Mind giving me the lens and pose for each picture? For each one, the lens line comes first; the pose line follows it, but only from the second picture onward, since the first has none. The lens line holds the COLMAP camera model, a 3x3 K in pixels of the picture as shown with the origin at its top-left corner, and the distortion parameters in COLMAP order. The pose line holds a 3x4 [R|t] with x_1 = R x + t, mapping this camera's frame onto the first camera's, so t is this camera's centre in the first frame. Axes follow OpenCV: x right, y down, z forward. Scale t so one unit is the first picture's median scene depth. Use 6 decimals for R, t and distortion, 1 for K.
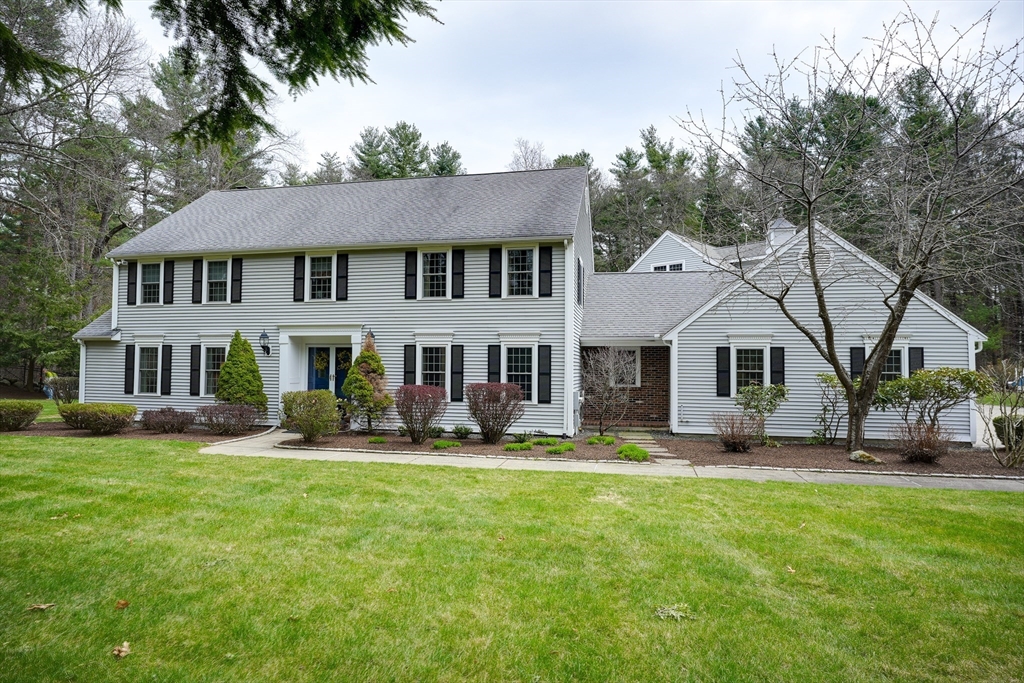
lens RADIAL K [[597.0, 0, 512.0], [0, 597.0, 341.5], [0, 0, 1]] dist [-0.041140, -0.000074]
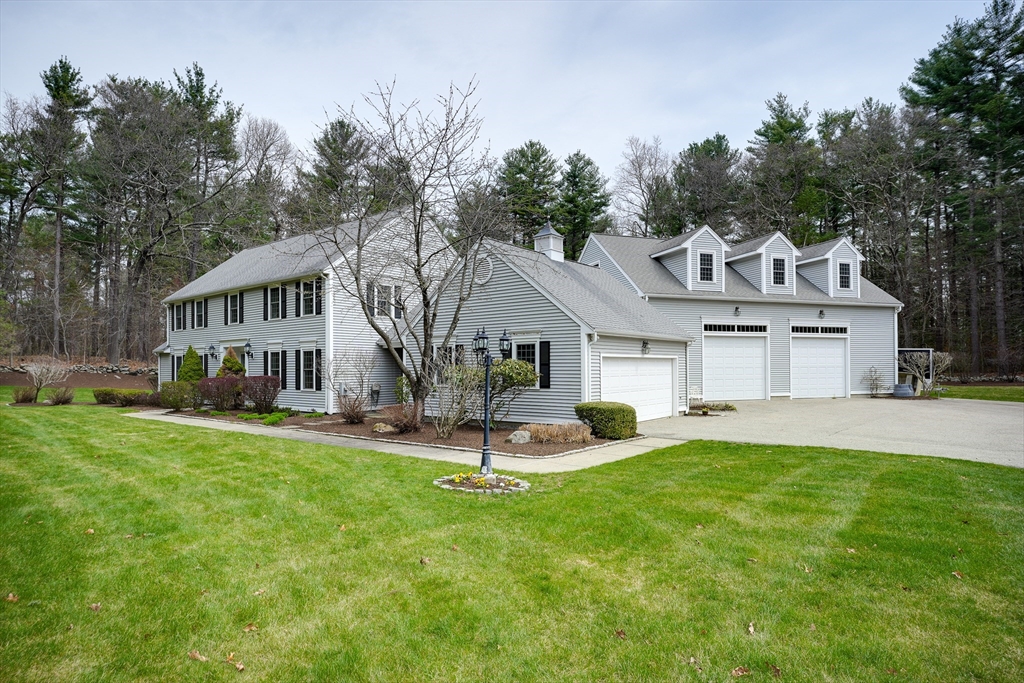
lens RADIAL K [[583.4, 0, 504.1], [0, 583.4, 349.2], [0, 0, 1]] dist [-0.033259, 0.013163]
pose [[0.888373, -0.030674, -0.458096, 0.983180], [0.041640, 0.999037, 0.013857, 0.005512], [0.457230, -0.031386, 0.888795, -0.015006]]
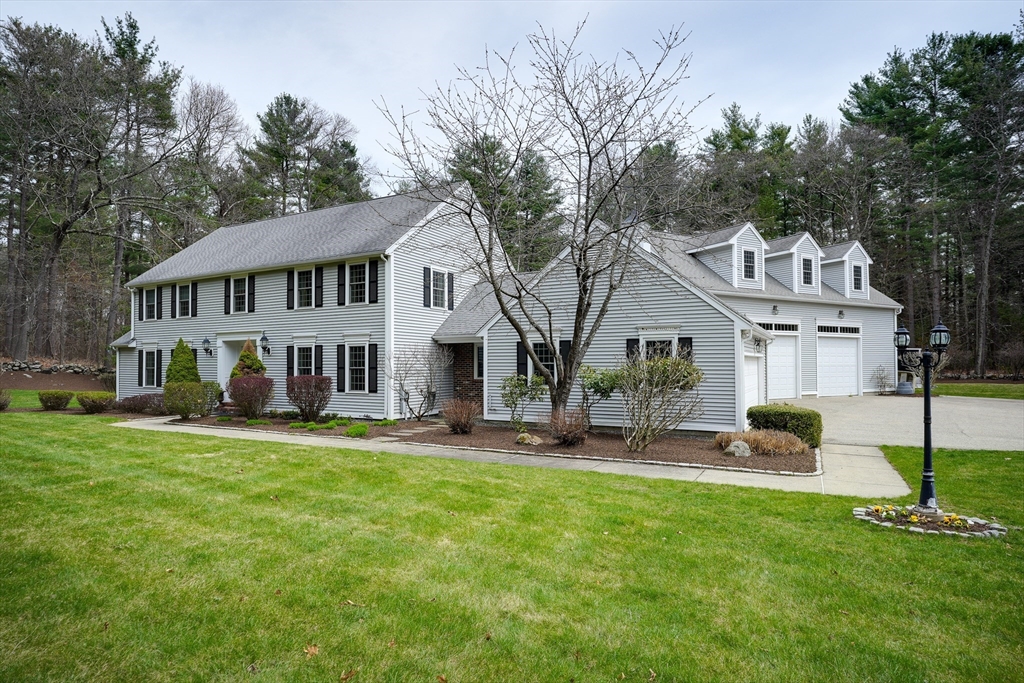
lens RADIAL K [[579.2, 0, 512.0], [0, 579.2, 341.5], [0, 0, 1]] dist [-0.031180, 0.009731]
pose [[0.955784, -0.026003, -0.292918, 0.603706], [0.030631, 0.999468, 0.011222, -0.002750], [0.292471, -0.019698, 0.956072, -0.018781]]
